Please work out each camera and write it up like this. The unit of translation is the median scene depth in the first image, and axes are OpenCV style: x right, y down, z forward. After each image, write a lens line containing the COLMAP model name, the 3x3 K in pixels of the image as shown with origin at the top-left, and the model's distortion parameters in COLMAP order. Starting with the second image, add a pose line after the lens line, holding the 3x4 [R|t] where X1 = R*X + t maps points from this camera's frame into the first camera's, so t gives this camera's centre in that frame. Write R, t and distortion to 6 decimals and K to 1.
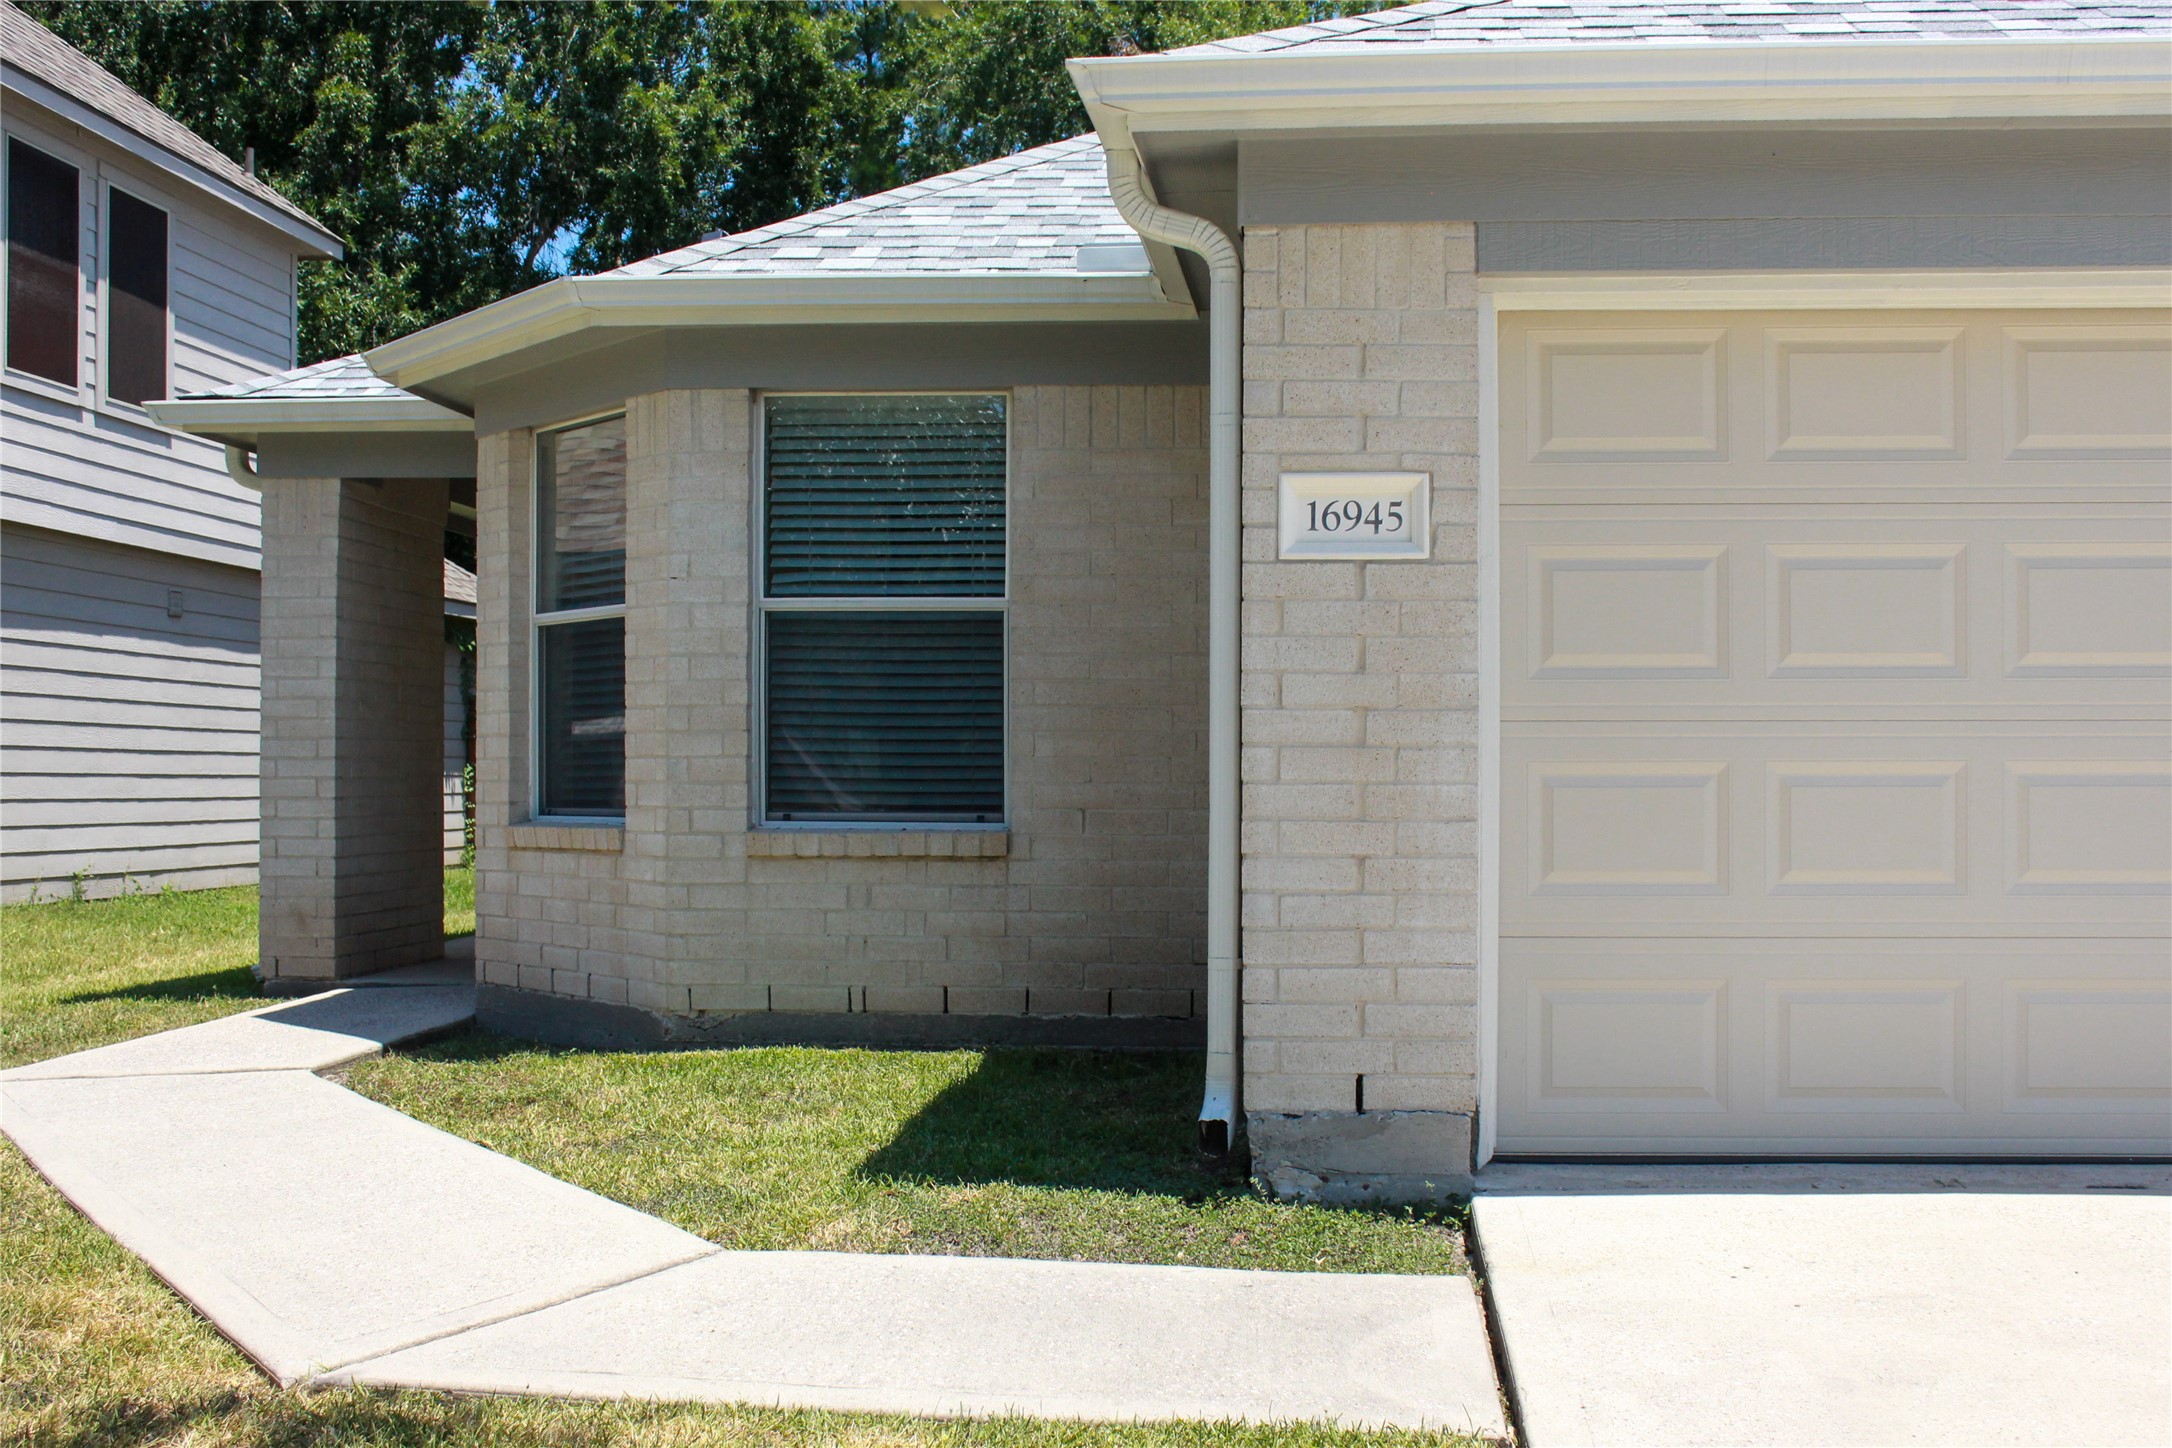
lens RADIAL K [[2498.4, 0, 1086.0], [0, 2498.4, 724.0], [0, 0, 1]] dist [-0.045762, 0.004476]
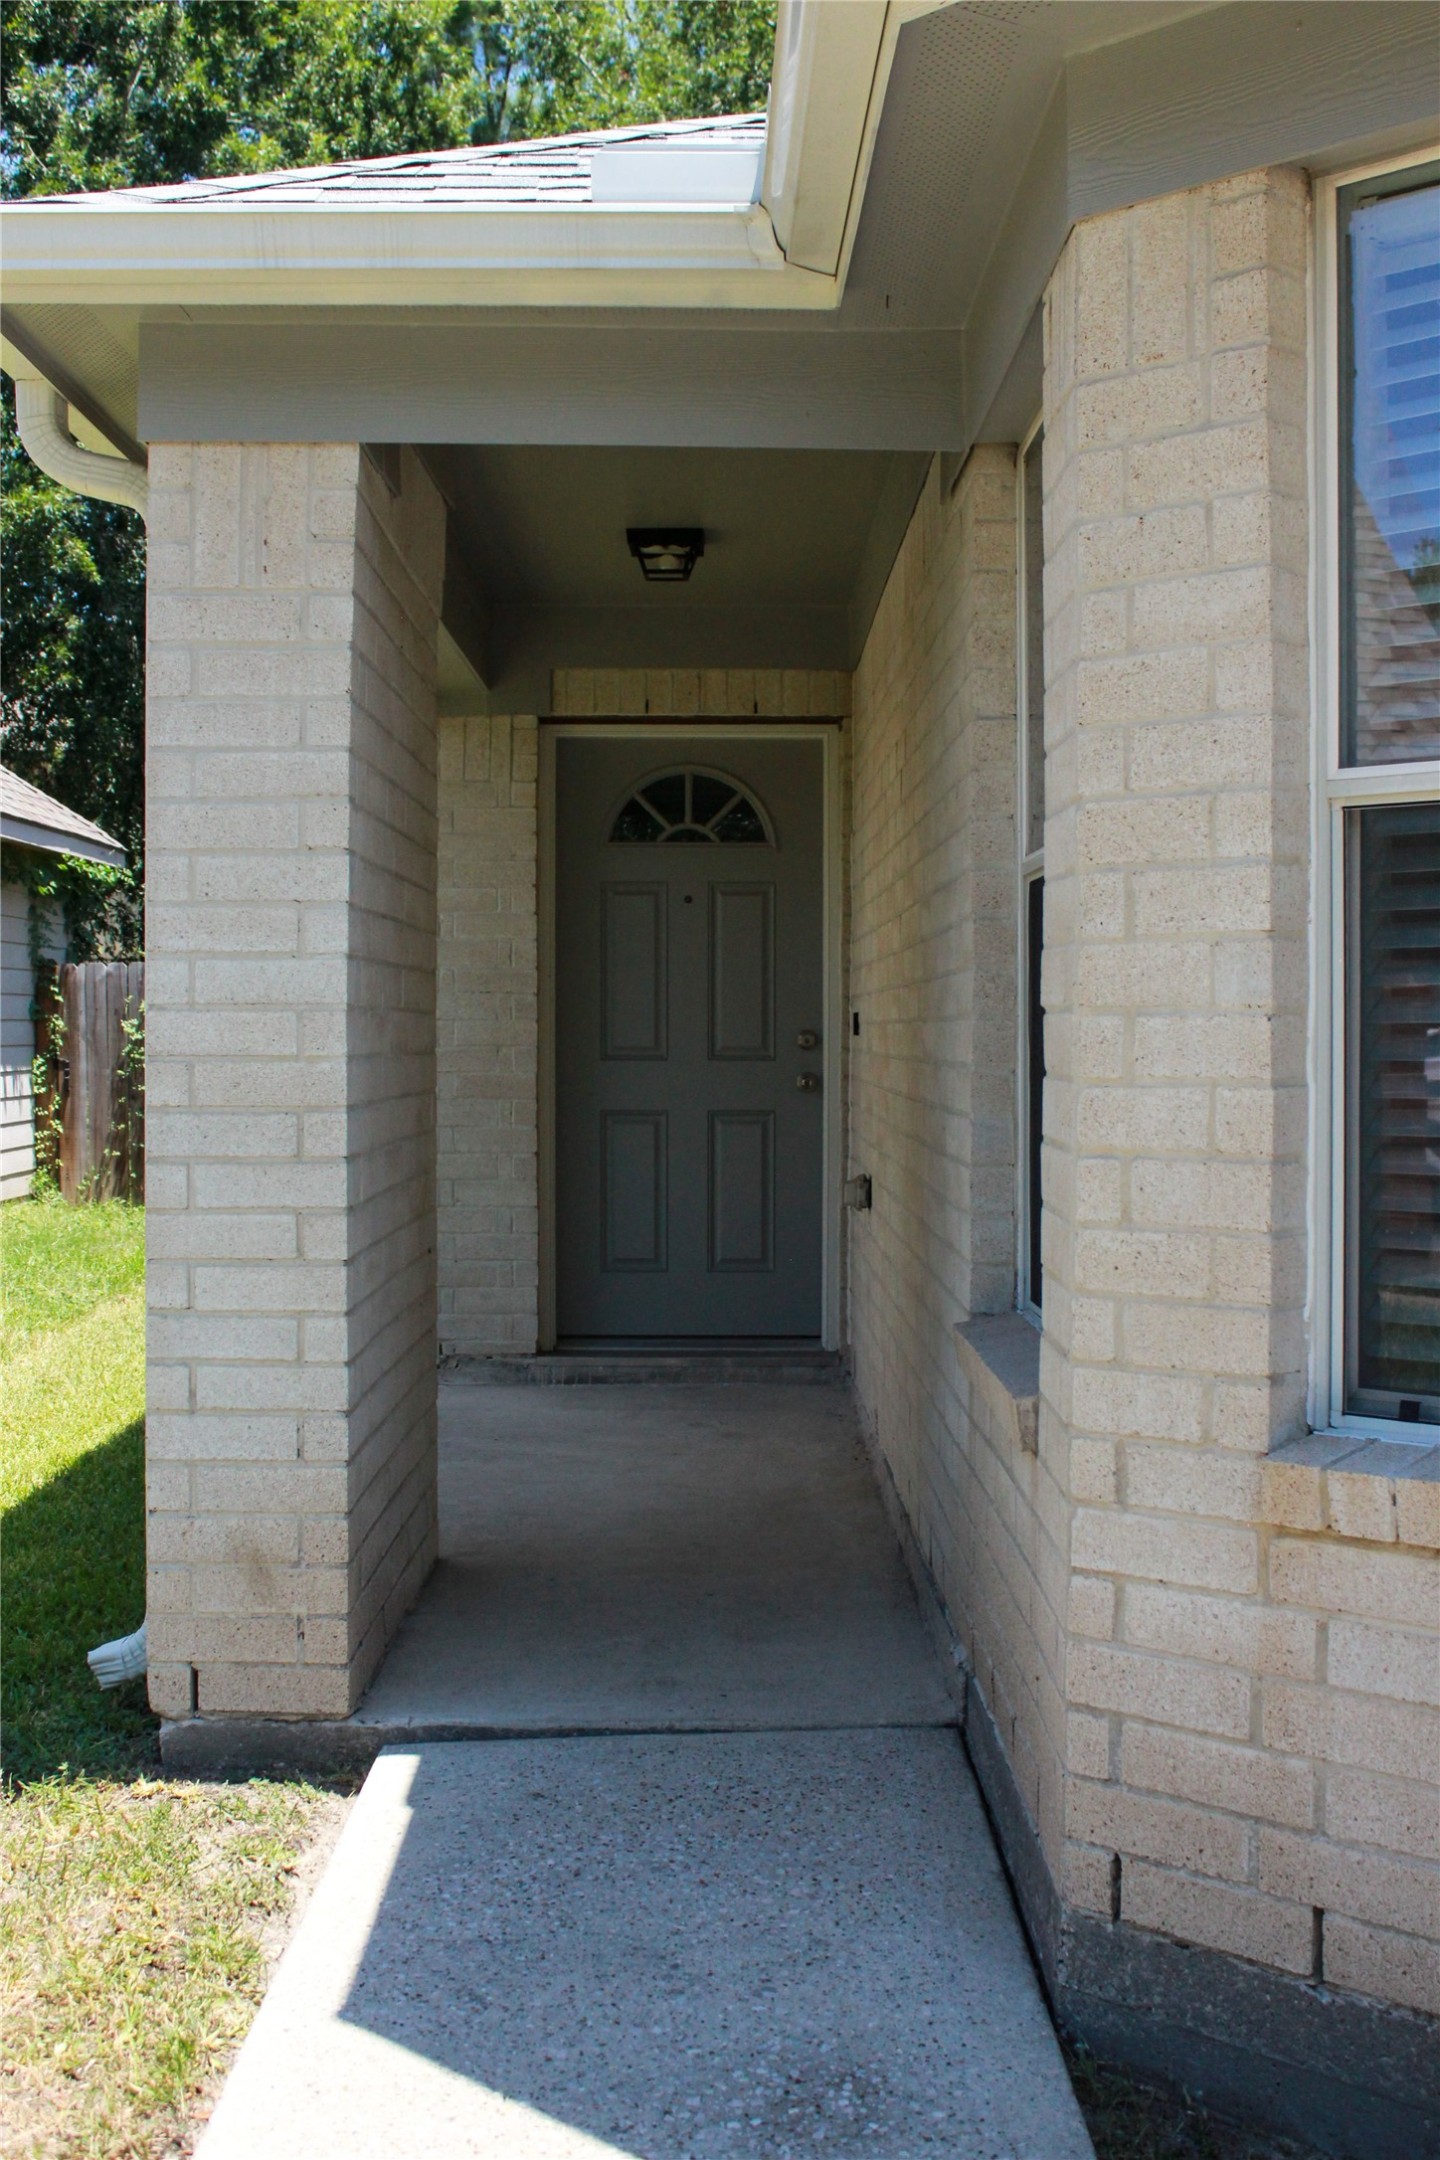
lens RADIAL K [[2484.6, 0, 719.1], [0, 2484.6, 1034.3], [0, 0, 1]] dist [-0.045762, 0.004476]
pose [[0.994376, 0.001592, 0.105893, -0.284642], [-0.004080, 0.999721, 0.023283, -0.015462], [-0.105827, -0.023584, 0.994105, 0.604736]]
